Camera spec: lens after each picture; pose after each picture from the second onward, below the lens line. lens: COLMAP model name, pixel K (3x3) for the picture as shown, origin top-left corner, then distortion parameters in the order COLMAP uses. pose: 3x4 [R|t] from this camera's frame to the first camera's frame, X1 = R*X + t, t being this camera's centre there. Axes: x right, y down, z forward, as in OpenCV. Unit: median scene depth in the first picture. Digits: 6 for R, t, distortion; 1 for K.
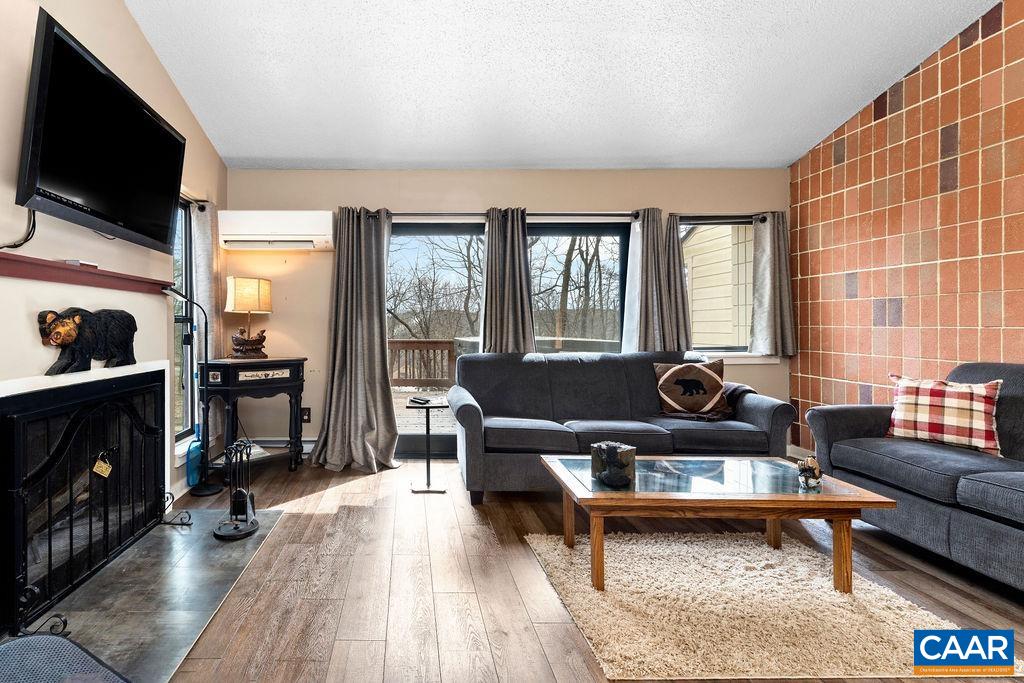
lens RADIAL K [[455.7, 0, 397.6], [0, 455.7, 327.3], [0, 0, 1]] dist [0.000304, -0.000534]
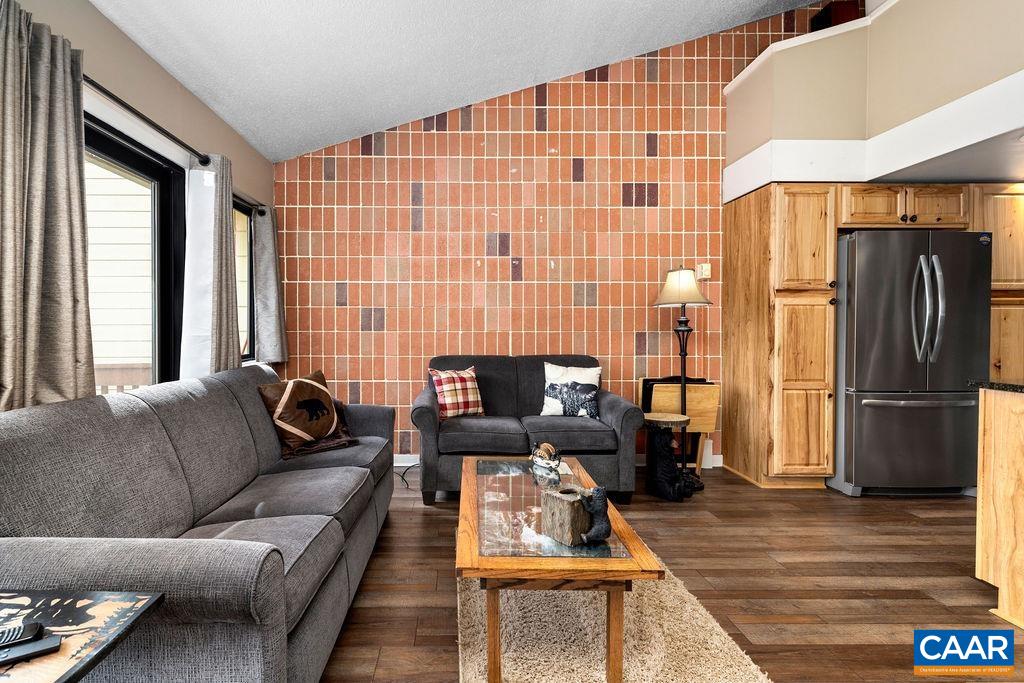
lens RADIAL K [[475.6, 0, 462.7], [0, 475.6, 334.1], [0, 0, 1]] dist [0.001660, -0.000341]
pose [[-0.023565, -0.009191, 0.999680, -0.183048], [0.004832, 0.999945, 0.009308, -0.004192], [-0.999711, 0.005049, -0.023520, 0.773985]]
